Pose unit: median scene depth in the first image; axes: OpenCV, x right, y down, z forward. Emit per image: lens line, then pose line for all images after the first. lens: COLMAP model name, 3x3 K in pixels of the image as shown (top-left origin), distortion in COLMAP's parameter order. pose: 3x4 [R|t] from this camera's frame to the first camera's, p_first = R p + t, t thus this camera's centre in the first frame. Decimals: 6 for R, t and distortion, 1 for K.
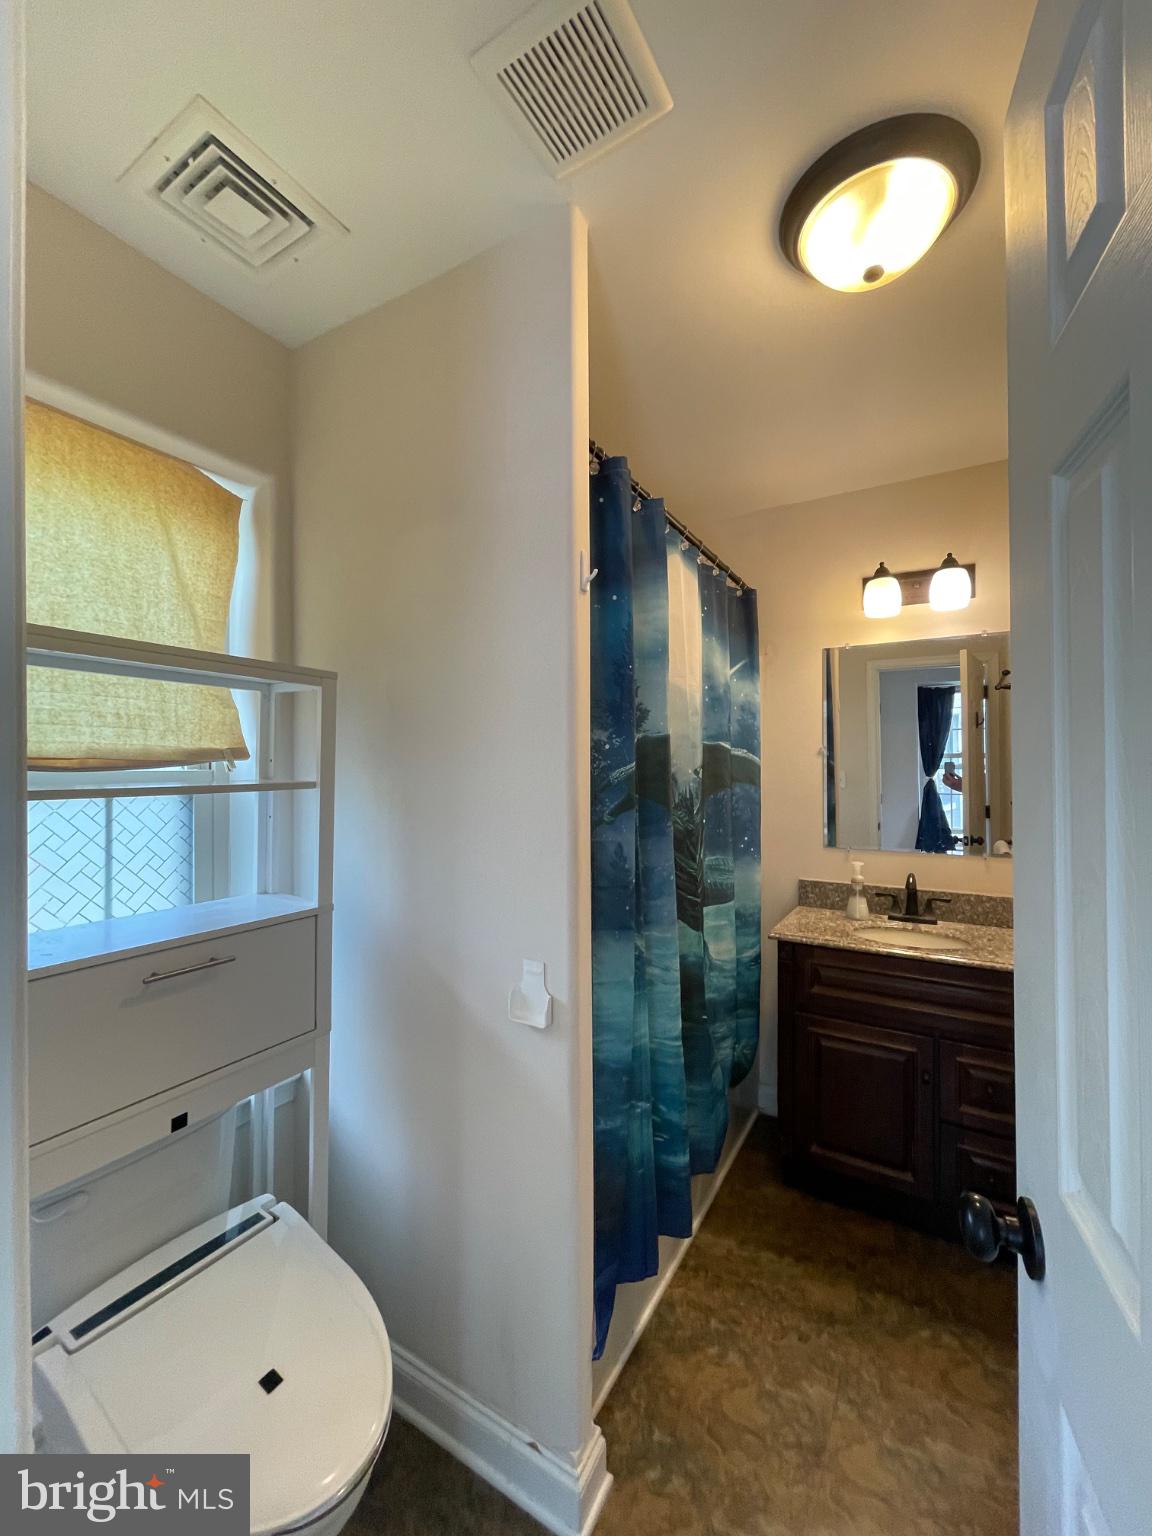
lens RADIAL K [[621.1, 0, 574.6], [0, 621.1, 762.4], [0, 0, 1]] dist [-0.001831, -0.000110]
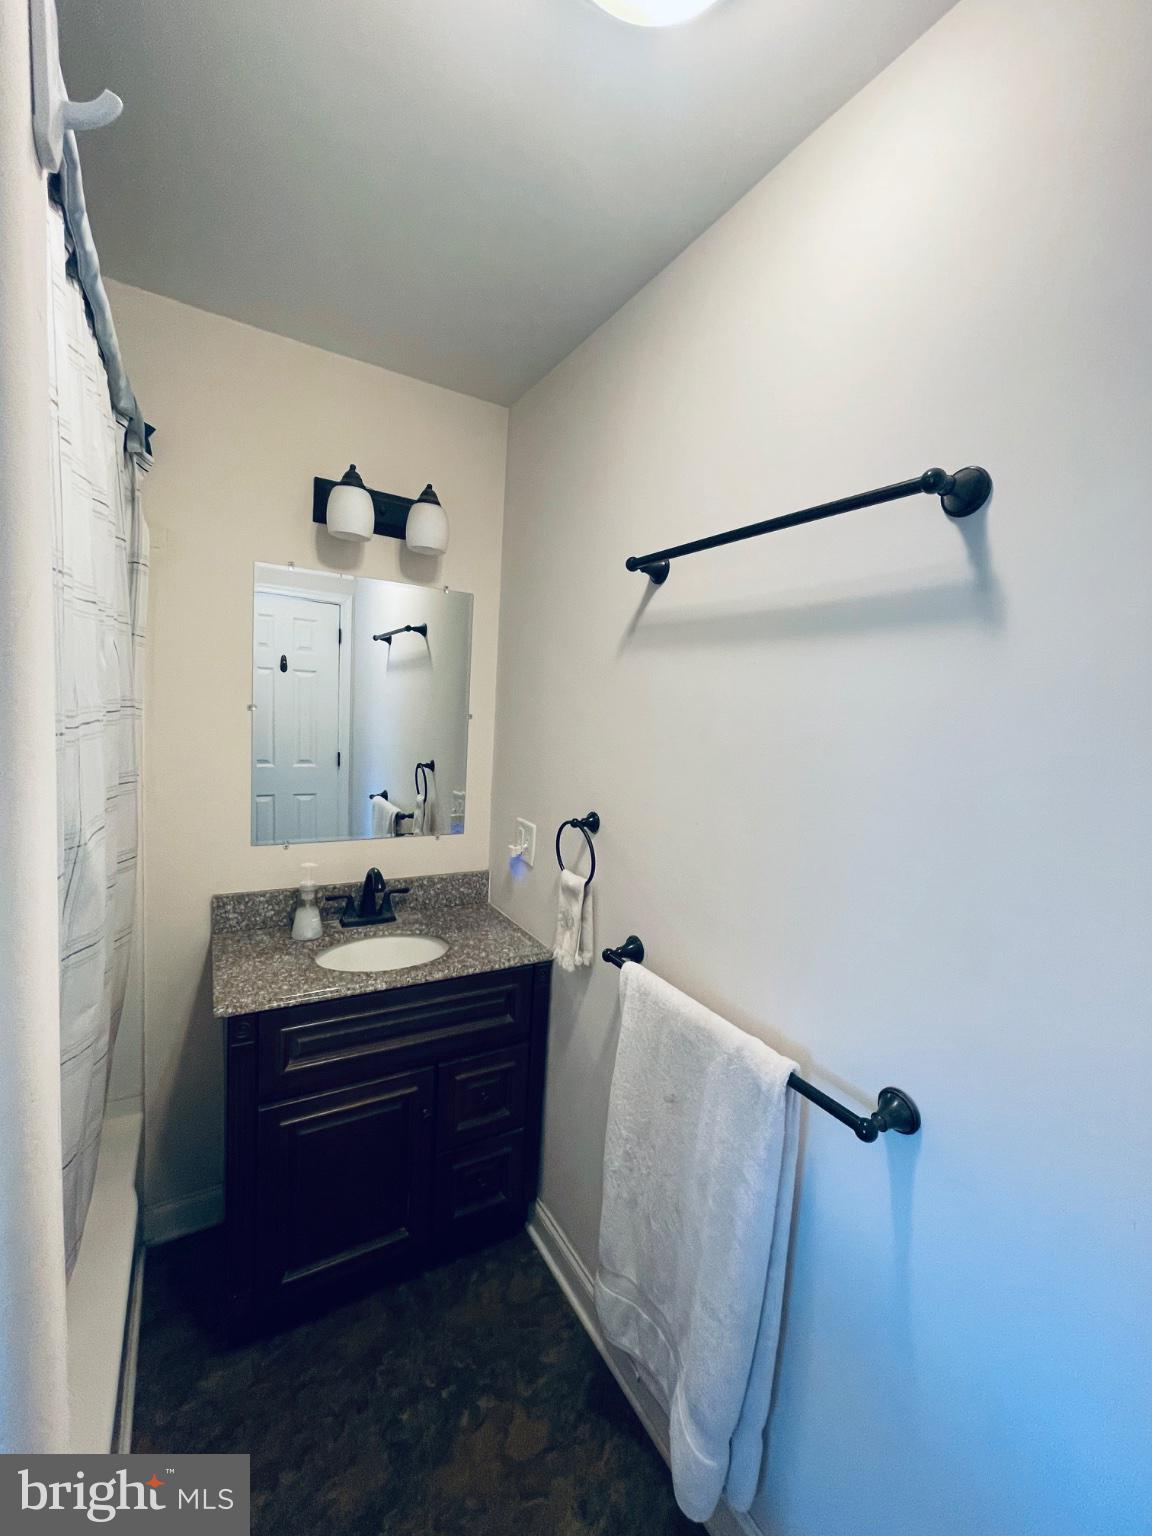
lens RADIAL K [[621.1, 0, 574.6], [0, 621.1, 762.4], [0, 0, 1]] dist [-0.001831, -0.000110]
pose [[0.477703, -0.050296, 0.877080, -0.050737], [-0.062285, 0.993909, 0.090919, -0.053918], [-0.876311, -0.098061, 0.471661, 0.385970]]
